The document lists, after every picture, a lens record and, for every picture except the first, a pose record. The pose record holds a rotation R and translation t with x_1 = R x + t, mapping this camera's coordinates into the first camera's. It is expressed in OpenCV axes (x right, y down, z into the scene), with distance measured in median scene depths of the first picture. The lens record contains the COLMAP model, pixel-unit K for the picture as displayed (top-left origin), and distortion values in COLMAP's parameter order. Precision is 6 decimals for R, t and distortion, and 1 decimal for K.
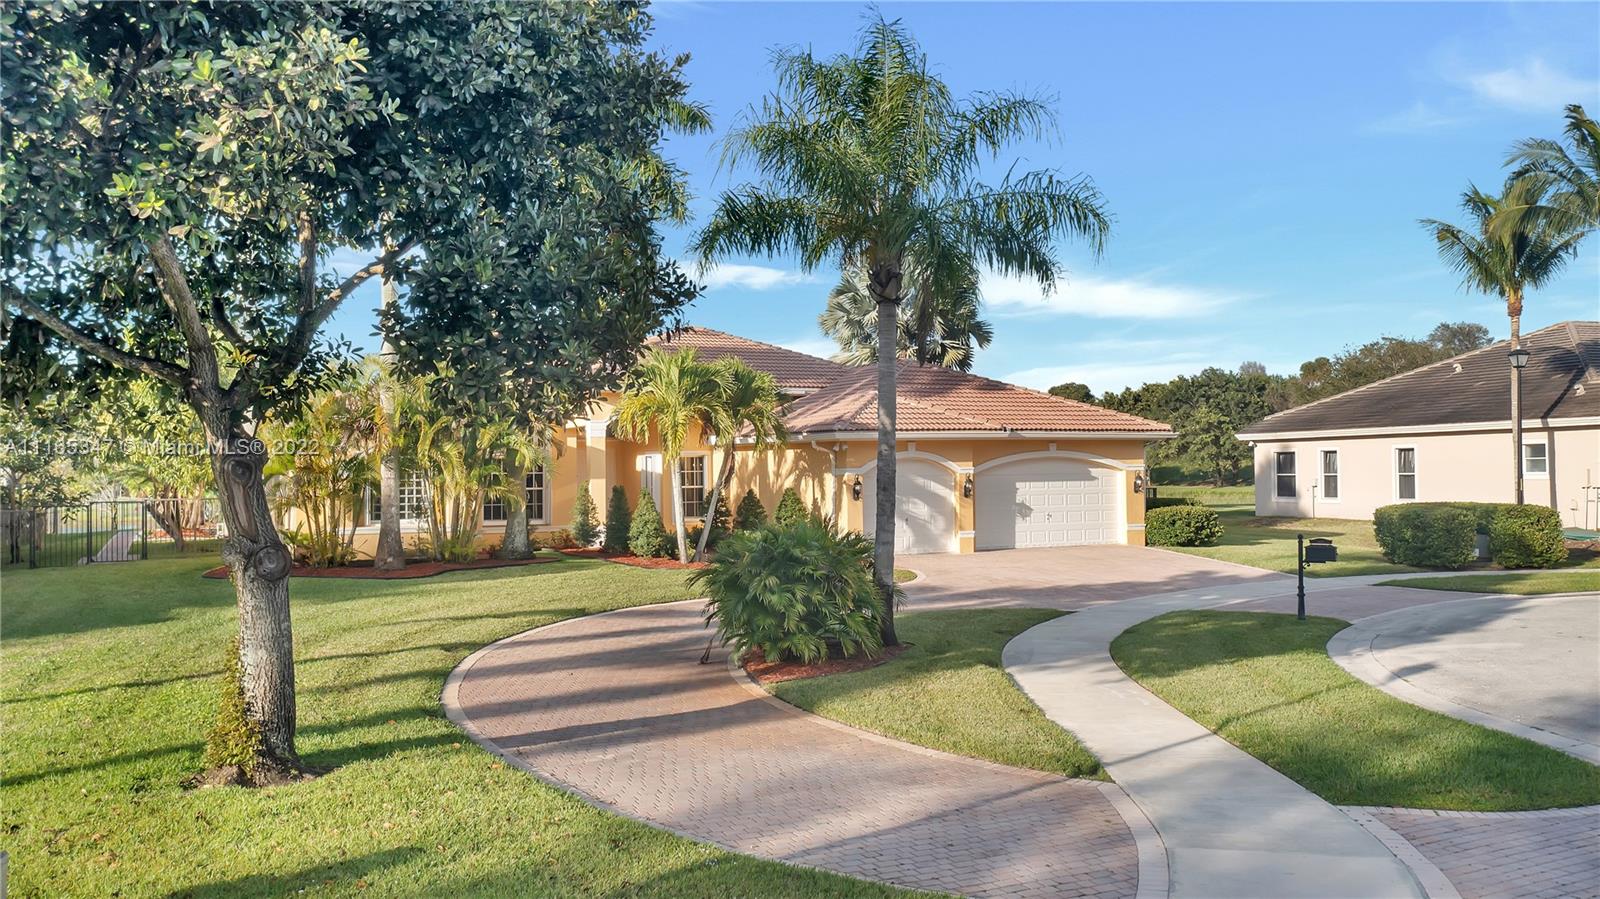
lens RADIAL K [[1287.4, 0, 800.0], [0, 1287.4, 449.5], [0, 0, 1]] dist [-0.009319, -0.009282]
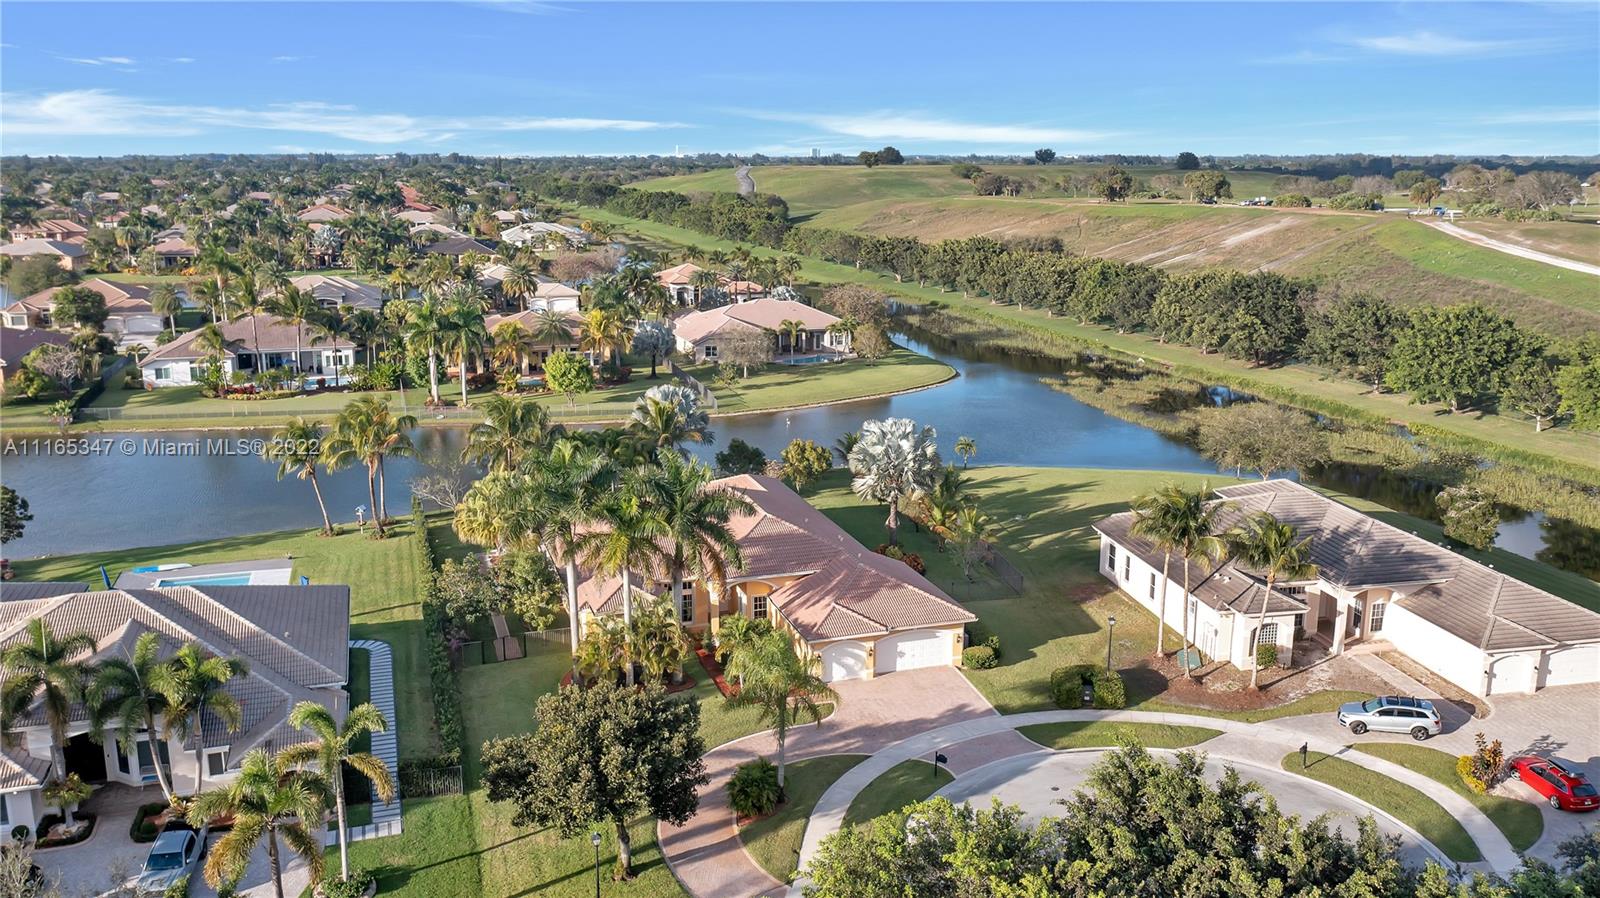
lens RADIAL K [[1287.4, 0, 800.0], [0, 1287.4, 449.0], [0, 0, 1]] dist [-0.009319, -0.009282]
pose [[0.990834, 0.045239, -0.127286, 0.254383], [-0.013005, 0.969825, 0.243456, -0.797085], [0.134459, -0.239569, 0.961524, -1.030666]]
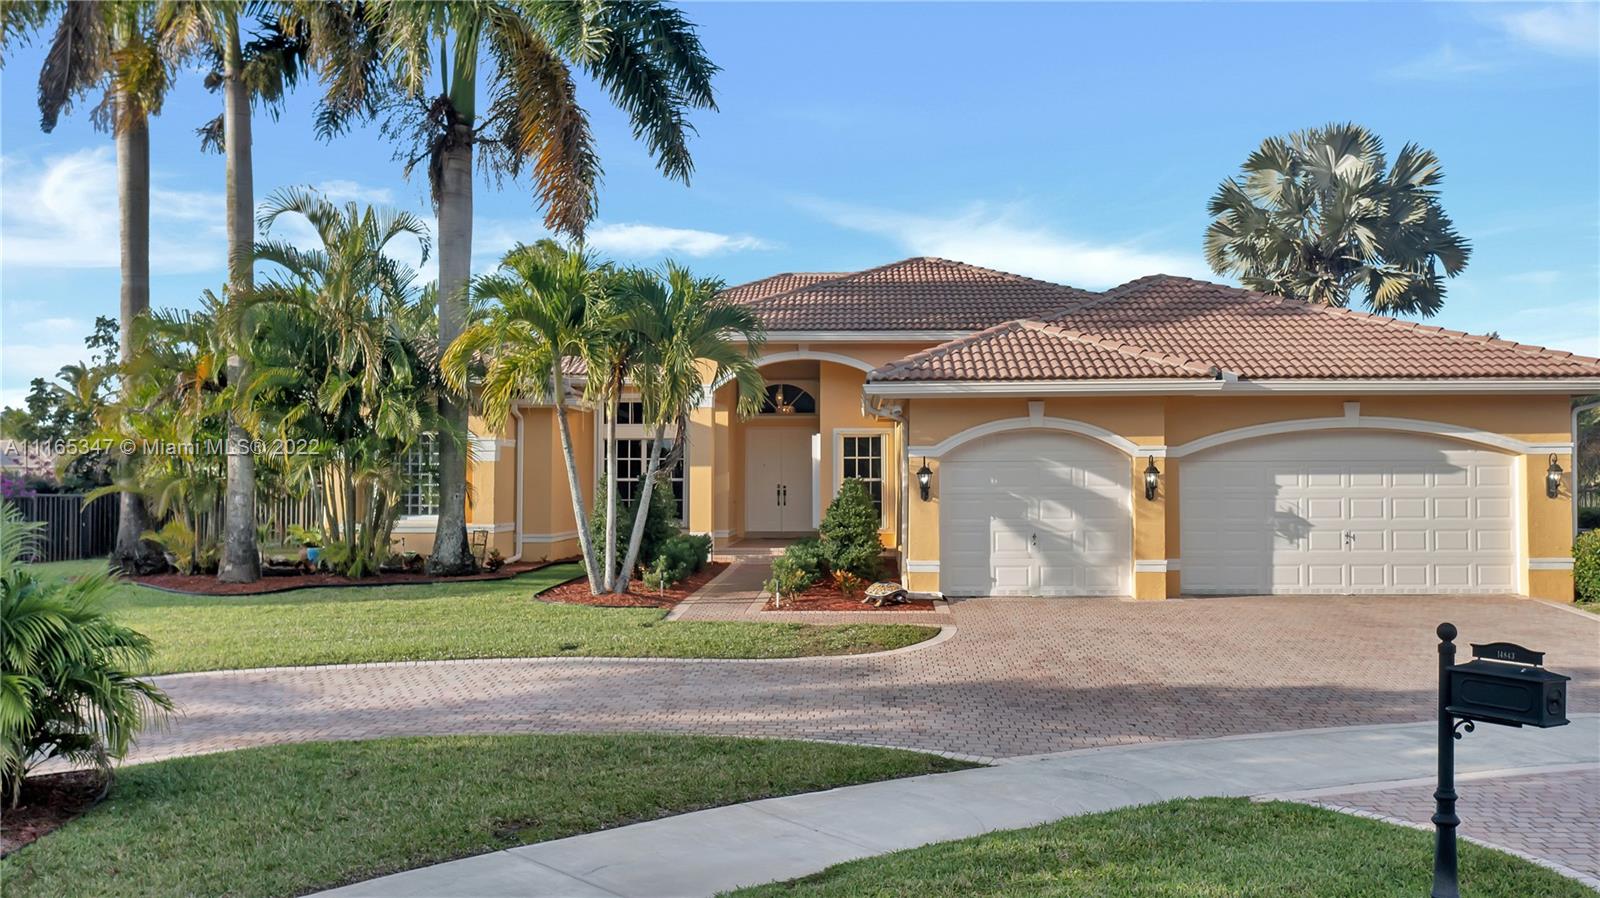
lens RADIAL K [[1284.9, 0, 800.0], [0, 1284.9, 449.0], [0, 0, 1]] dist [-0.035958, 0.001624]
pose [[0.872901, -0.001244, -0.487895, 0.242832], [0.000844, 0.999999, -0.001039, 0.014075], [0.487896, 0.000495, 0.872902, 0.401965]]
